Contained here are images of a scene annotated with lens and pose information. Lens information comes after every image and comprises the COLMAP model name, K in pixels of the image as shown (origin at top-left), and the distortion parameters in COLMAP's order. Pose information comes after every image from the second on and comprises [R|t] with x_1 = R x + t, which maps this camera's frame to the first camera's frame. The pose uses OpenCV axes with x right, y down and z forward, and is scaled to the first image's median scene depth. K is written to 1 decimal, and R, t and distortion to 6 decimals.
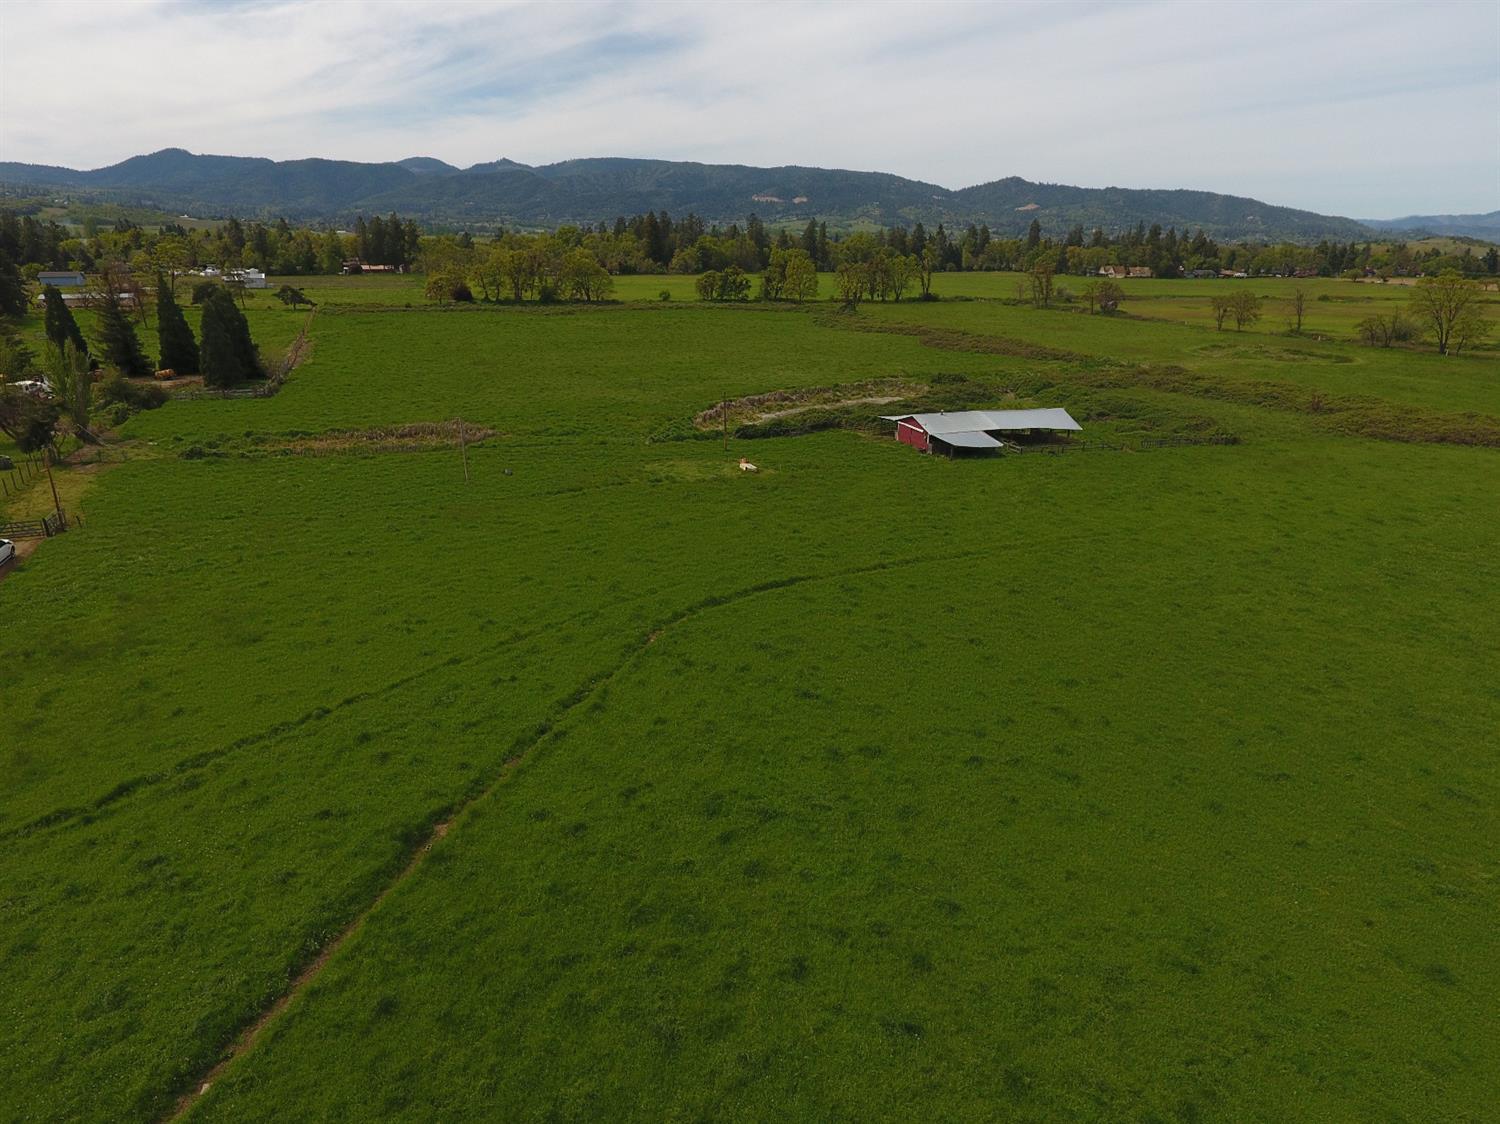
lens RADIAL K [[869.8, 0, 749.7], [0, 869.8, 564.5], [0, 0, 1]] dist [-0.000533, 0.002917]
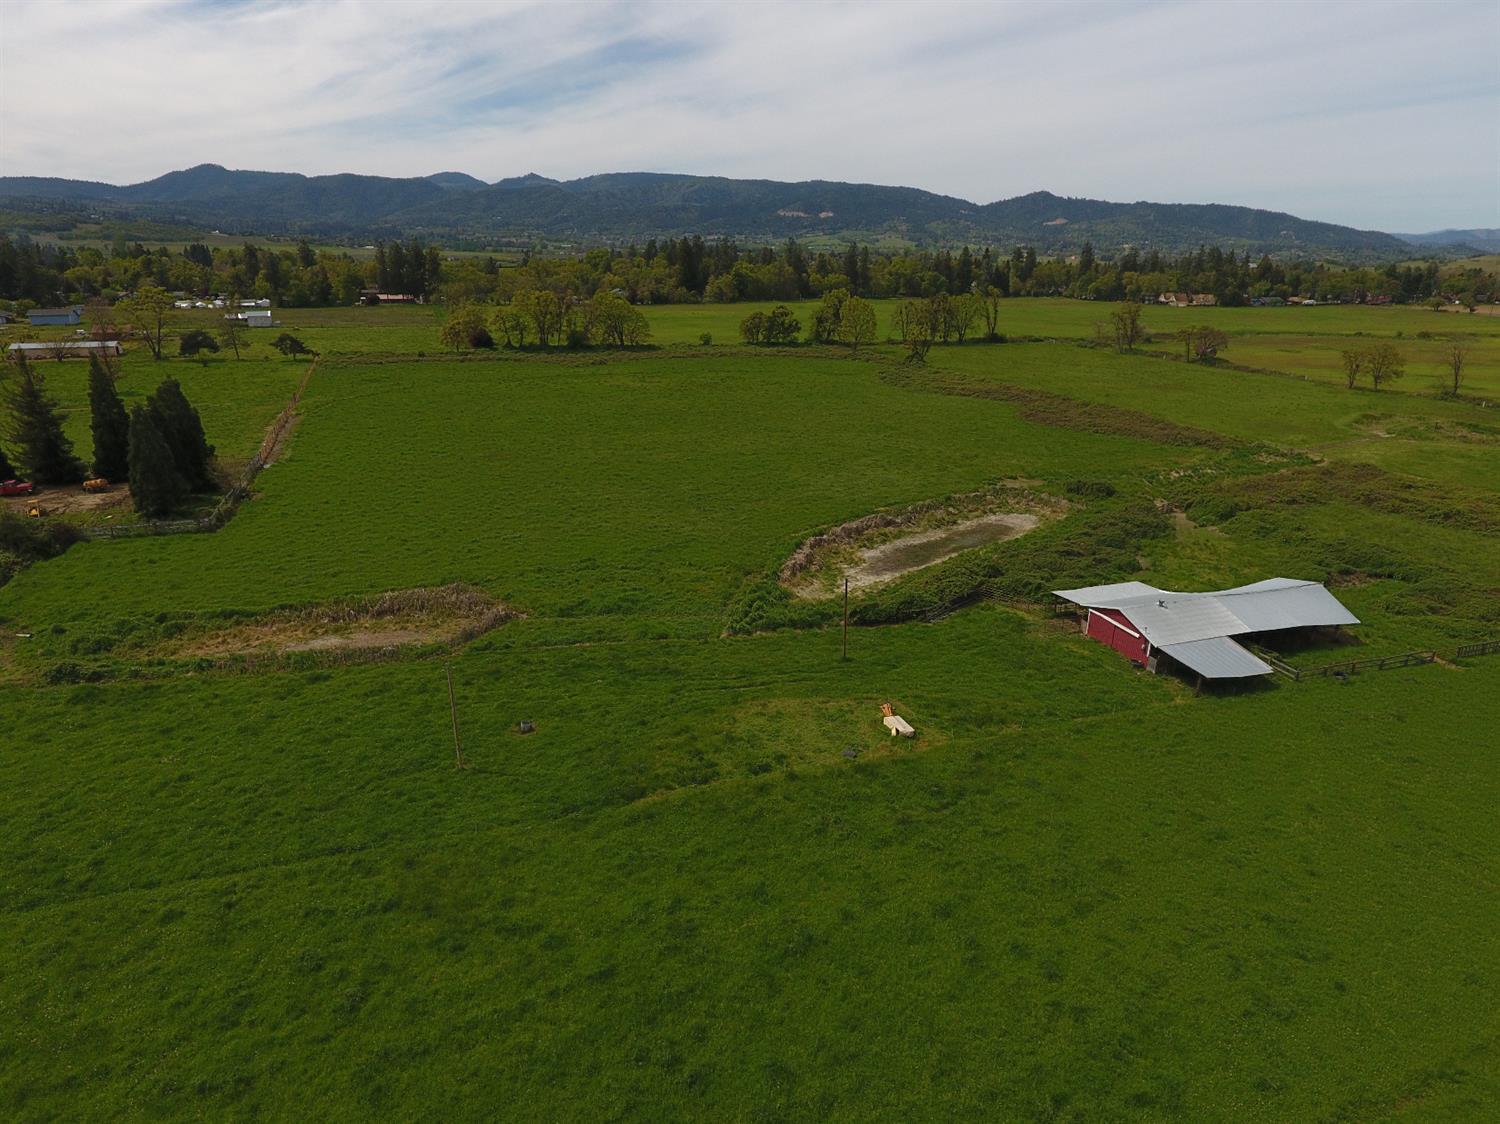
lens RADIAL K [[869.8, 0, 751.6], [0, 869.8, 559.3], [0, 0, 1]] dist [-0.000533, 0.002917]
pose [[0.999717, 0.008532, -0.022221, -0.024253], [-0.008931, 0.999799, -0.017932, -0.055728], [0.022064, 0.018125, 0.999592, 0.089646]]
